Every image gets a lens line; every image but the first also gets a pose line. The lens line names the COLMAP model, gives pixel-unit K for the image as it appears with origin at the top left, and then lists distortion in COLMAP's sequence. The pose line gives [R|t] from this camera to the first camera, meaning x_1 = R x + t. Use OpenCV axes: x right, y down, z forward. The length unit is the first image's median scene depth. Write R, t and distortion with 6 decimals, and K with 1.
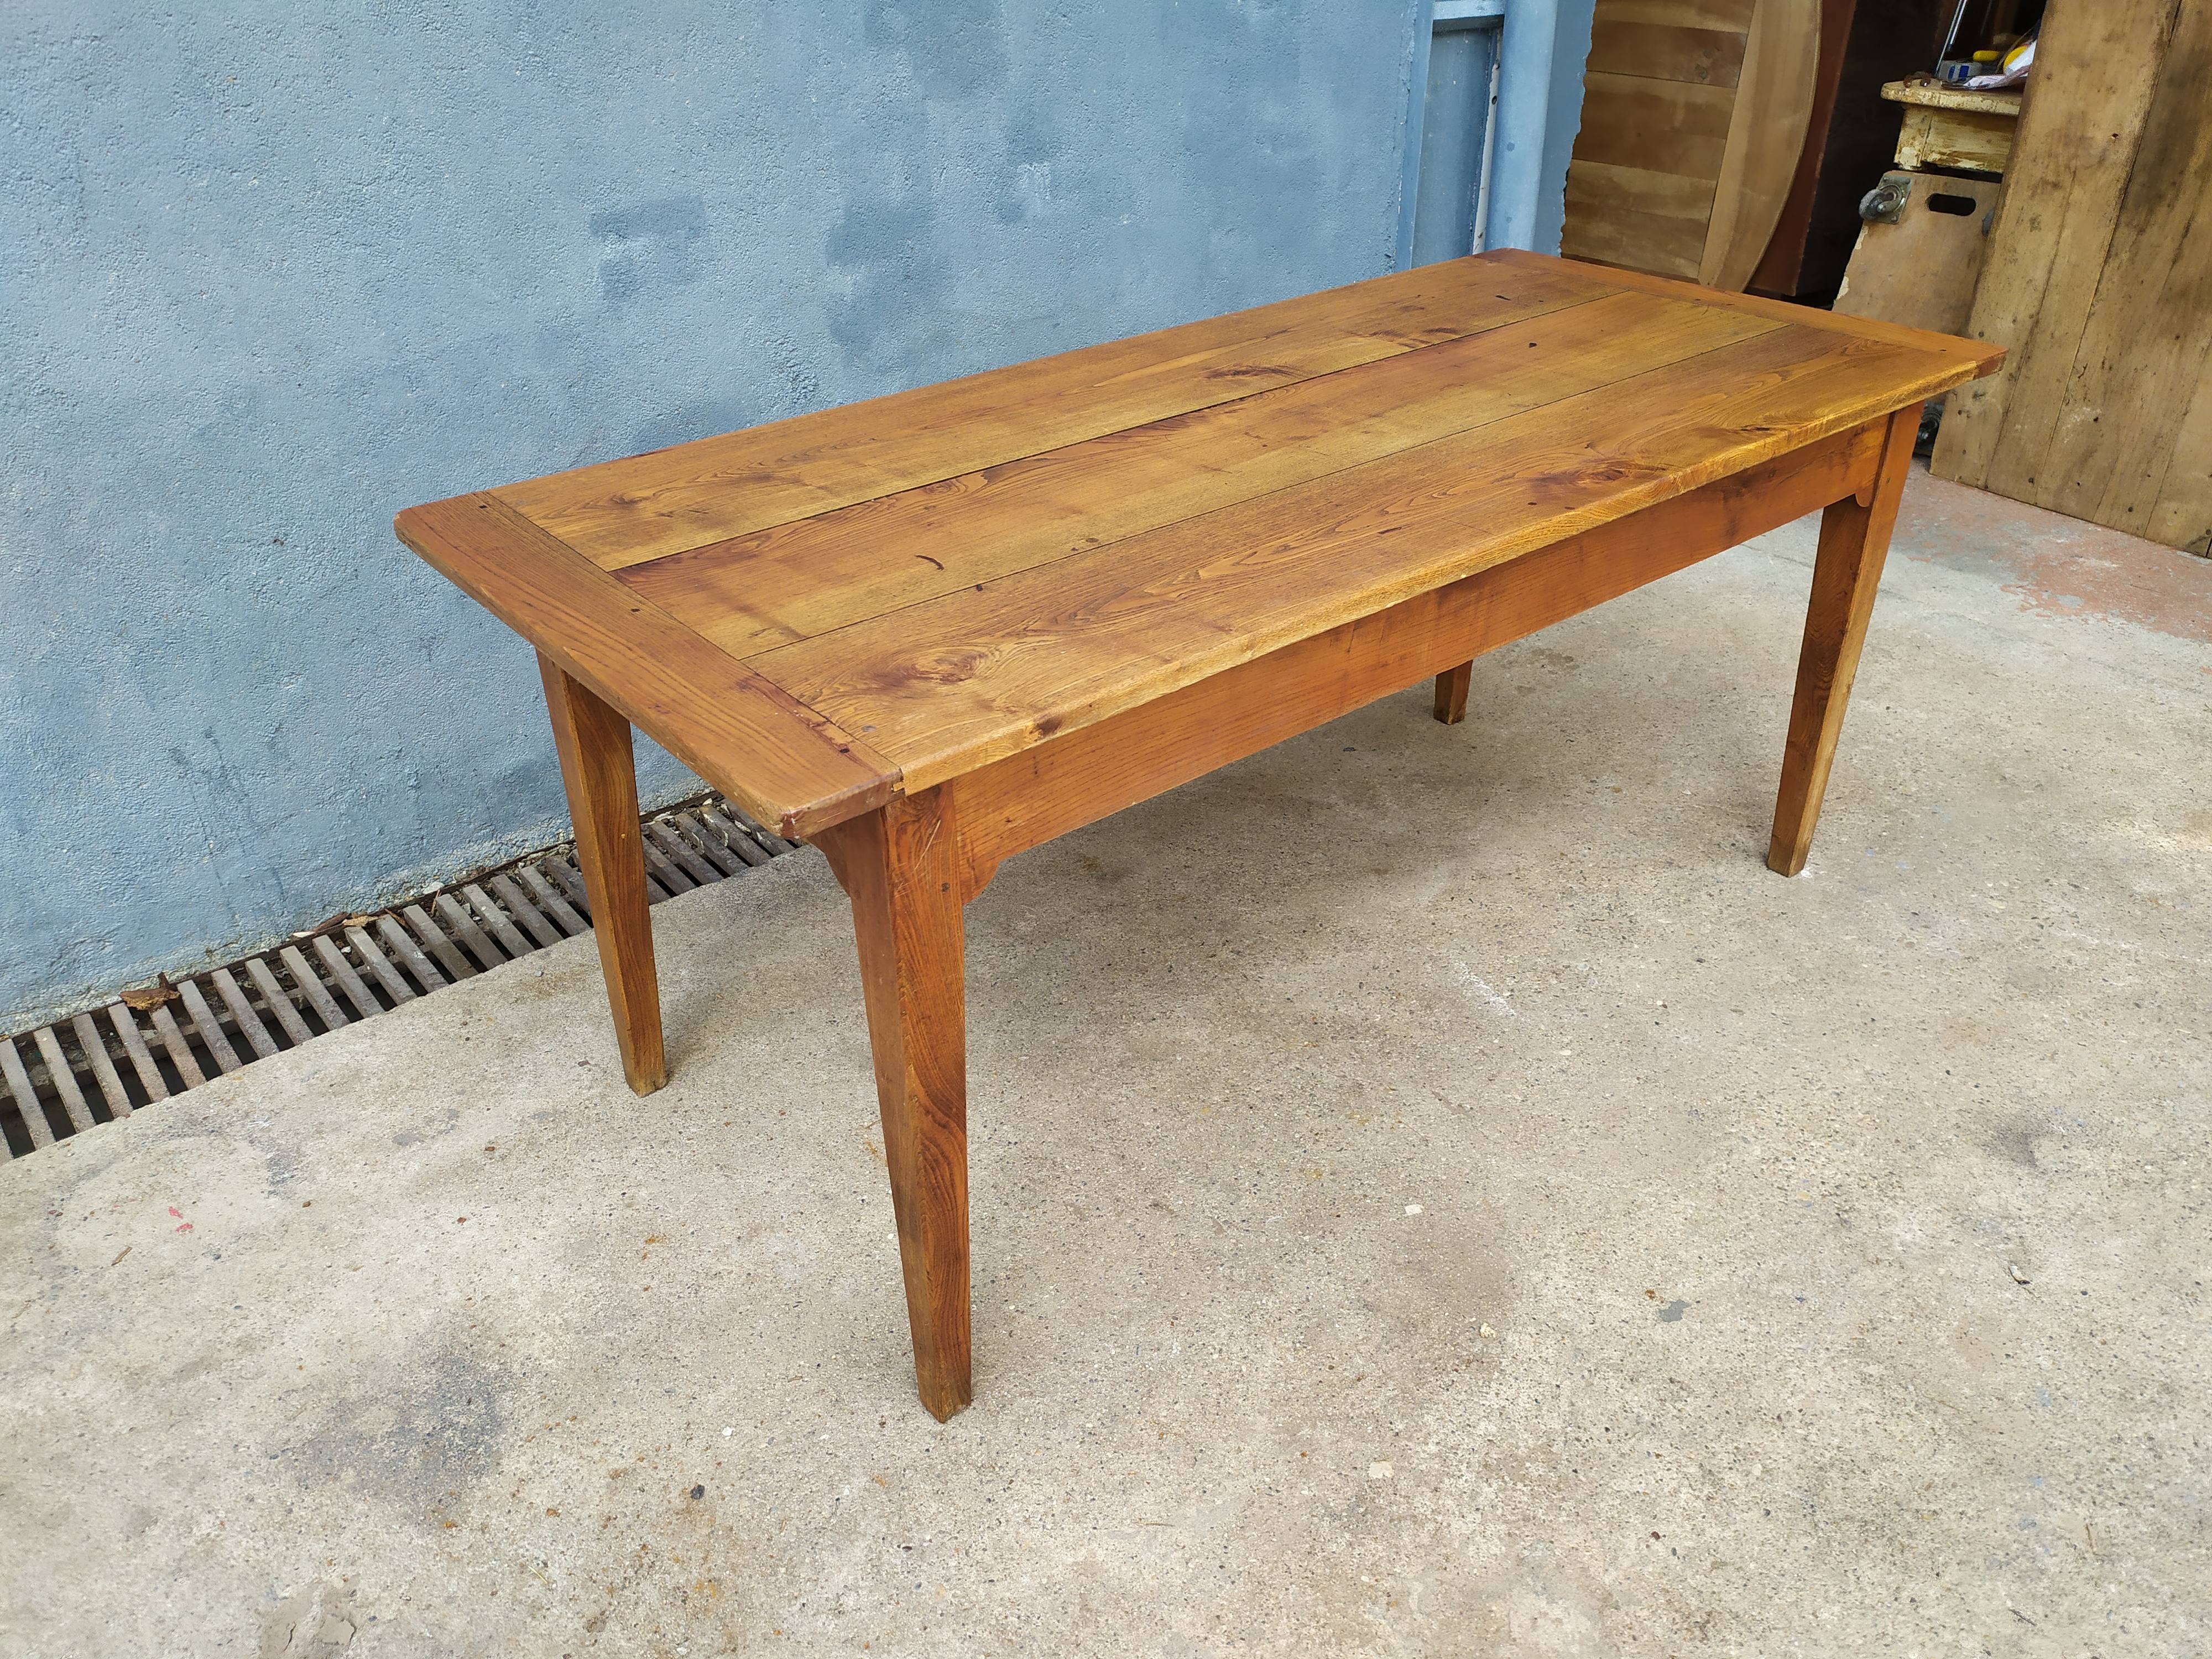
lens RADIAL K [[1663.9, 0, 1111.0], [0, 1663.9, 839.3], [0, 0, 1]] dist [0.064016, -0.069553]
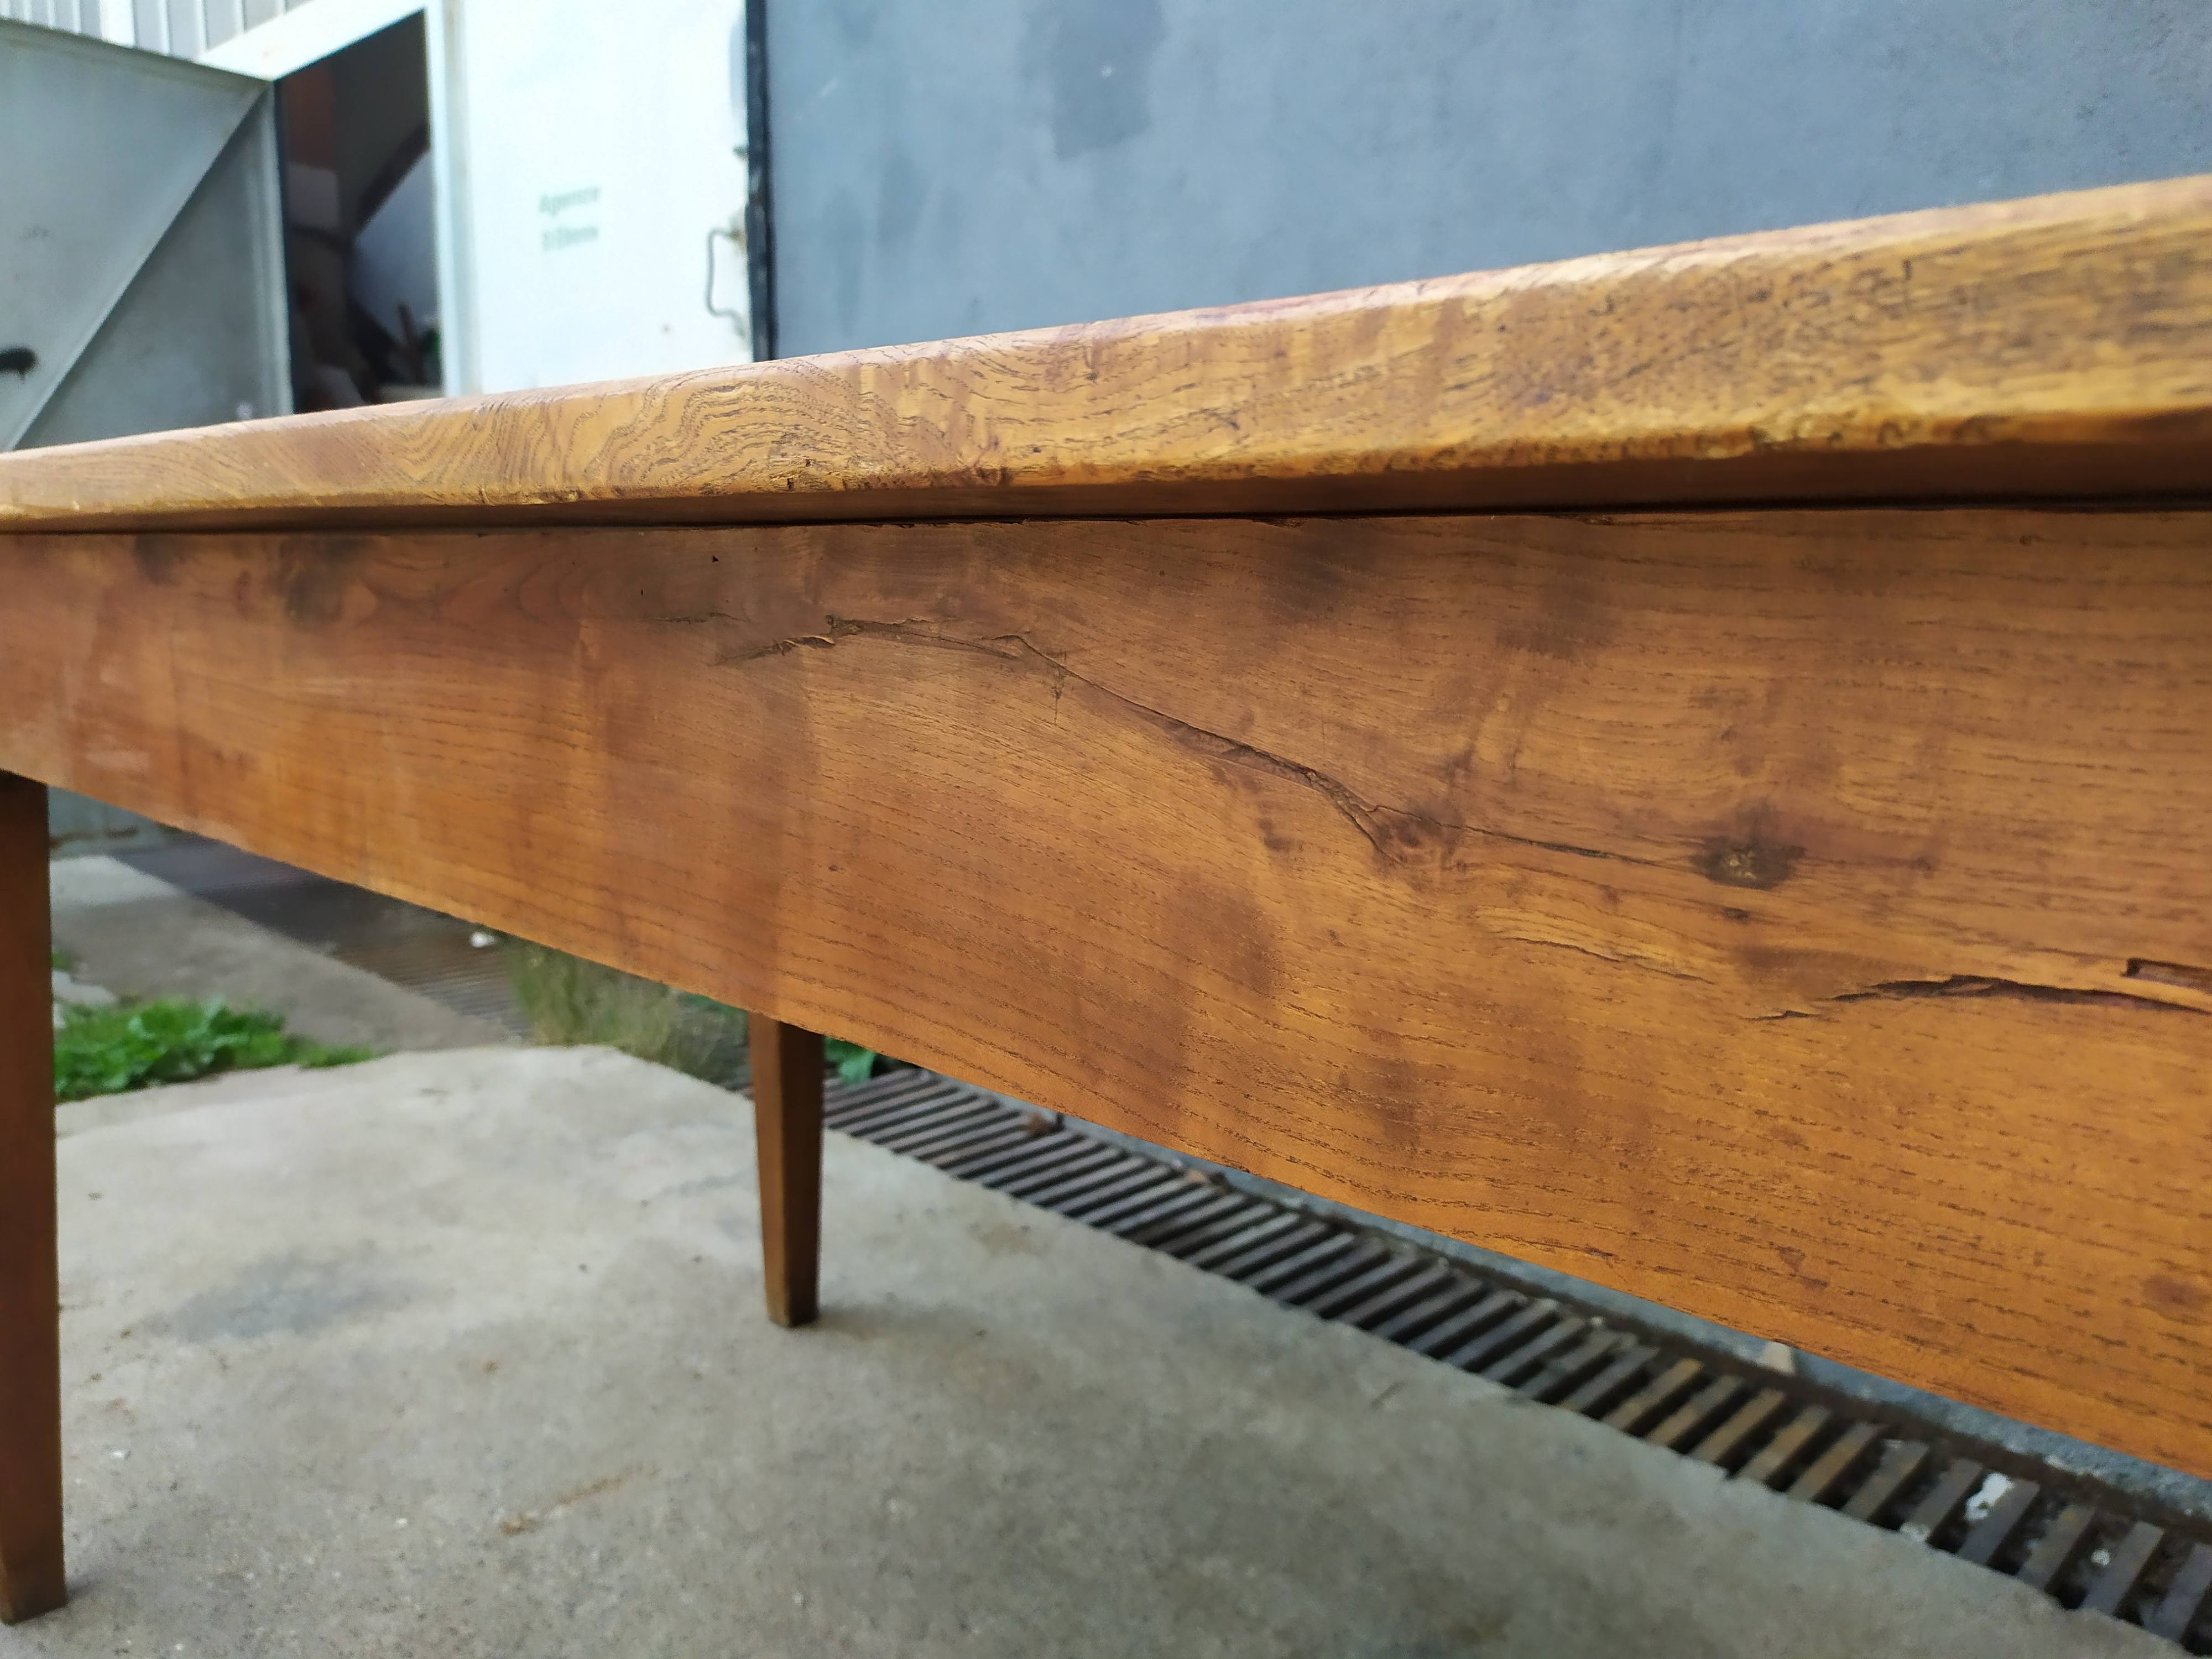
lens RADIAL K [[1704.7, 0, 1115.8], [0, 1704.7, 855.5], [0, 0, 1]] dist [0.003702, 0.000130]
pose [[0.120069, 0.179778, -0.976352, 0.504599], [-0.527590, 0.844649, 0.090646, -0.198396], [0.840971, 0.504230, 0.196265, 0.909740]]
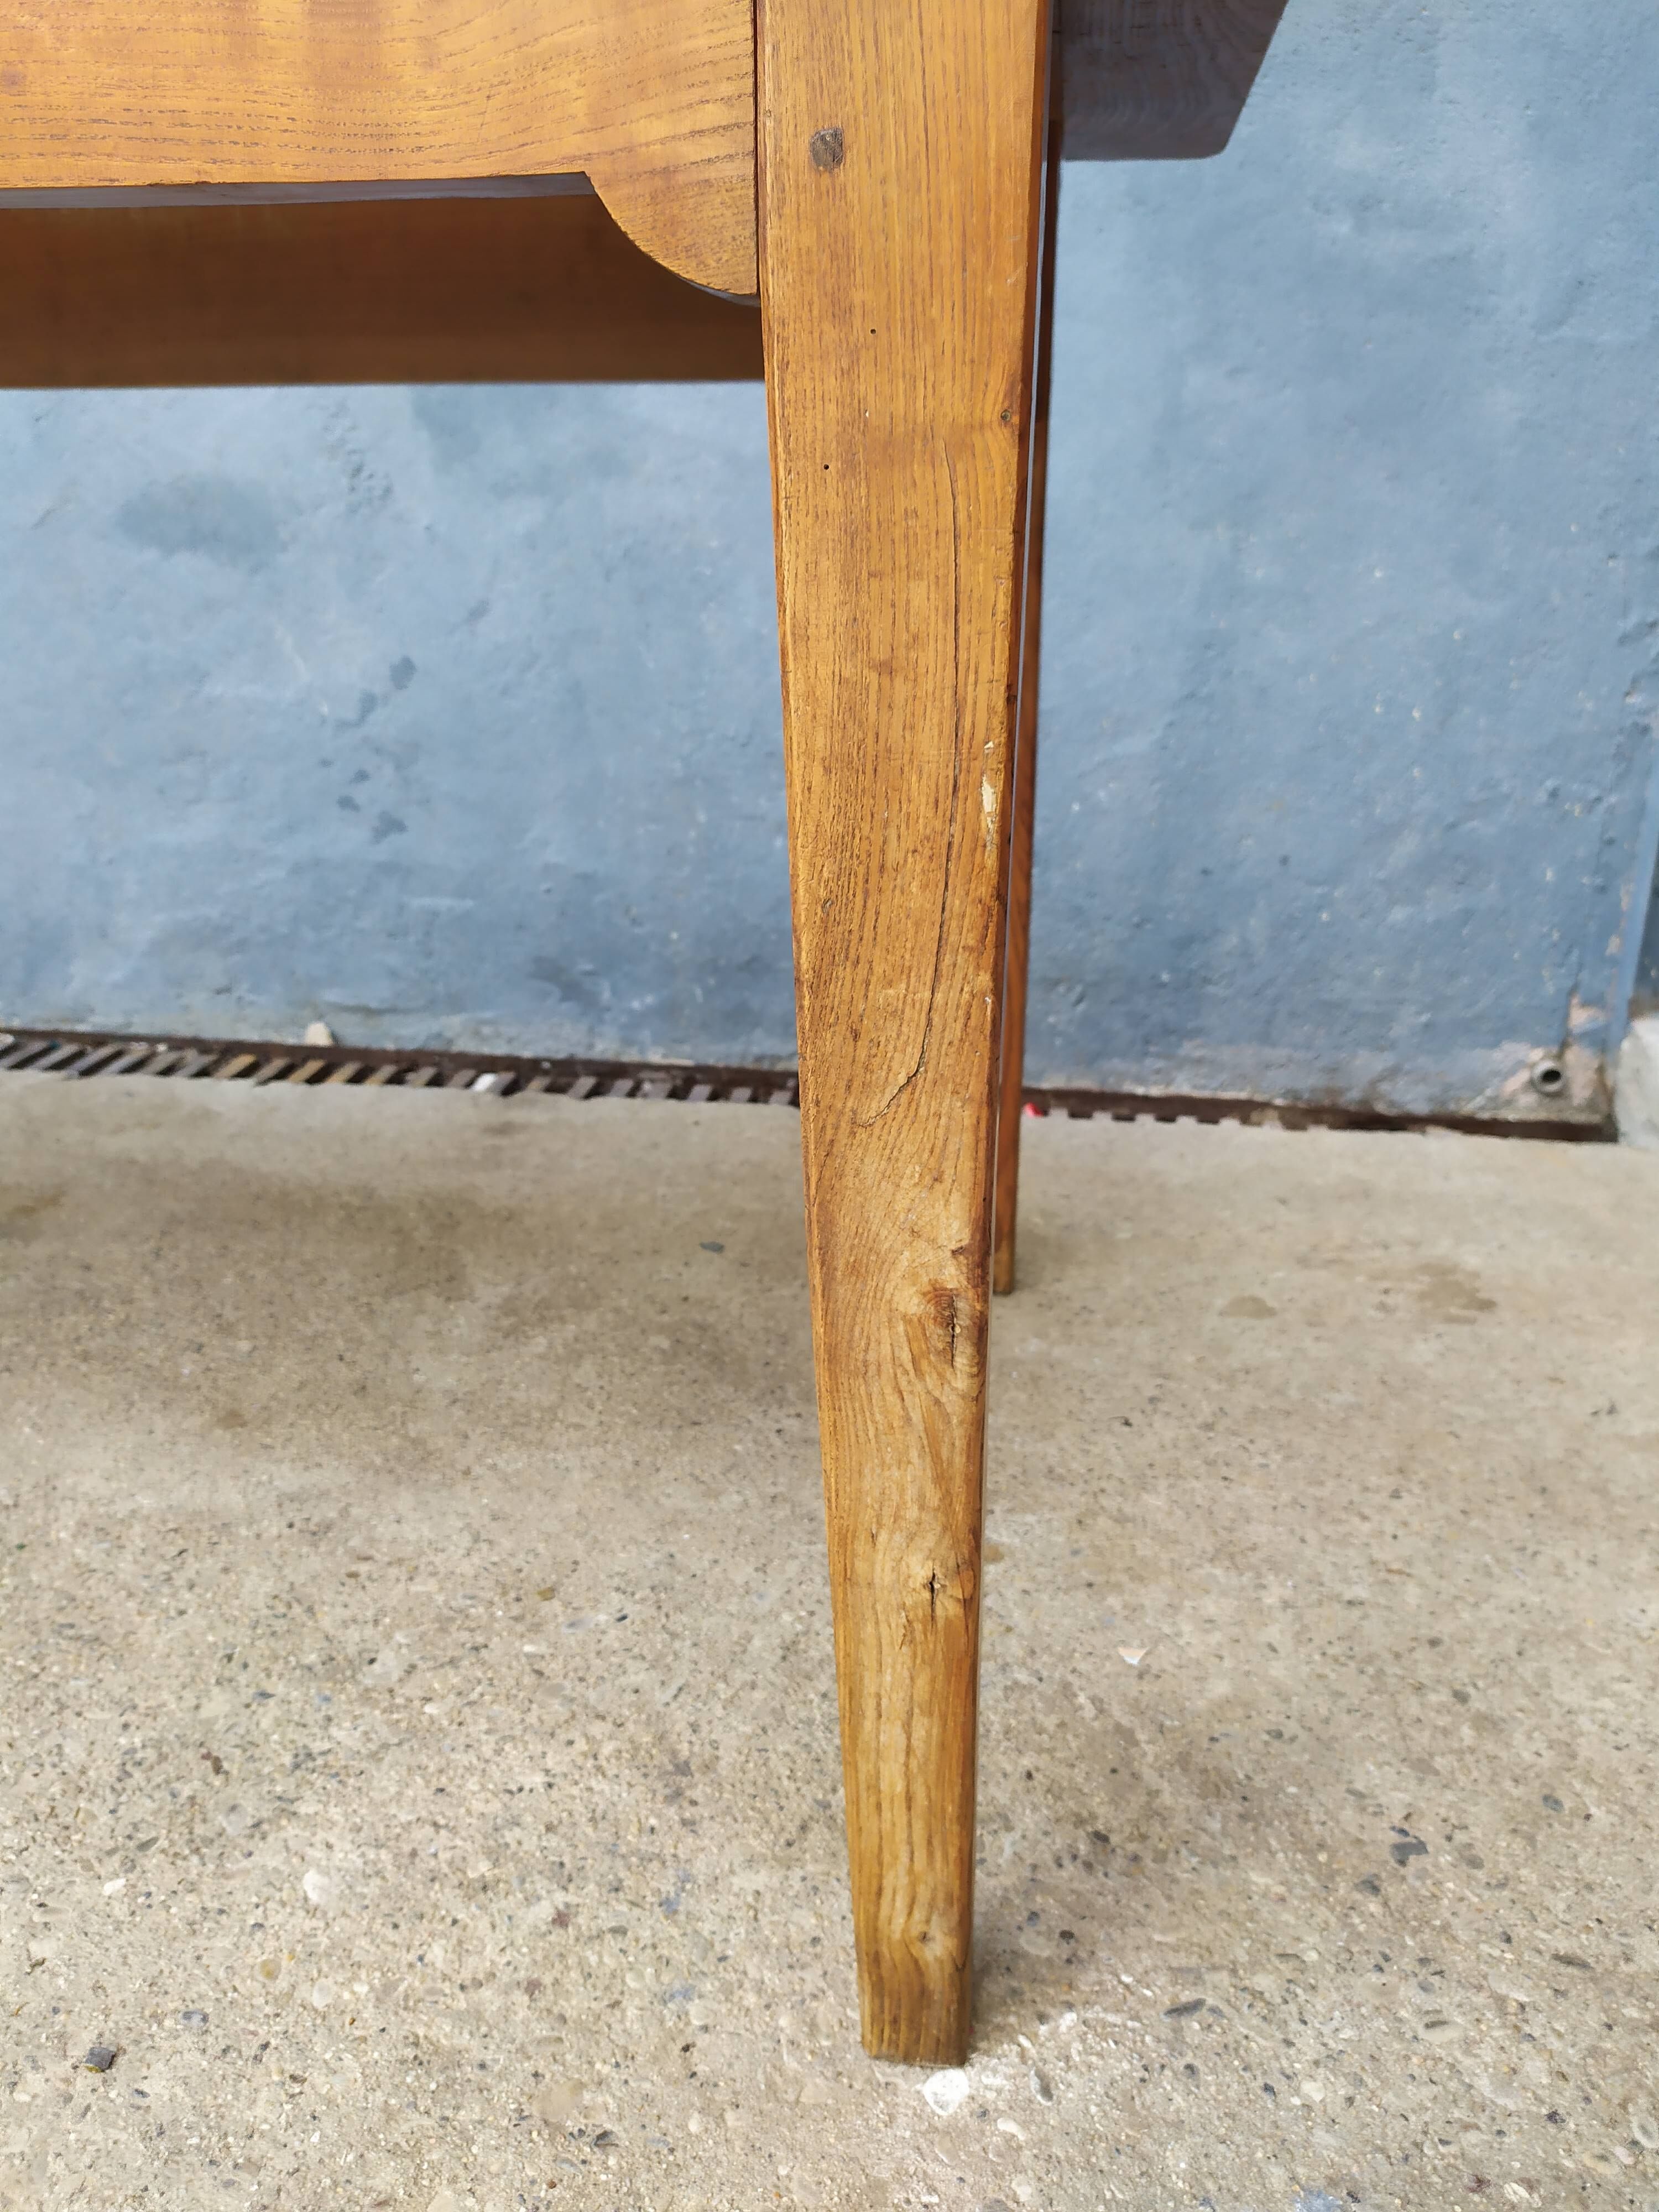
lens RADIAL K [[1688.5, 0, 830.8], [0, 1688.5, 1099.0], [0, 0, 1]] dist [0.044648, -0.065320]
pose [[0.686667, 0.254754, -0.680874, 0.660150], [-0.392504, 0.918264, -0.052269, -0.111867], [0.611906, 0.303137, 0.730533, 0.950966]]
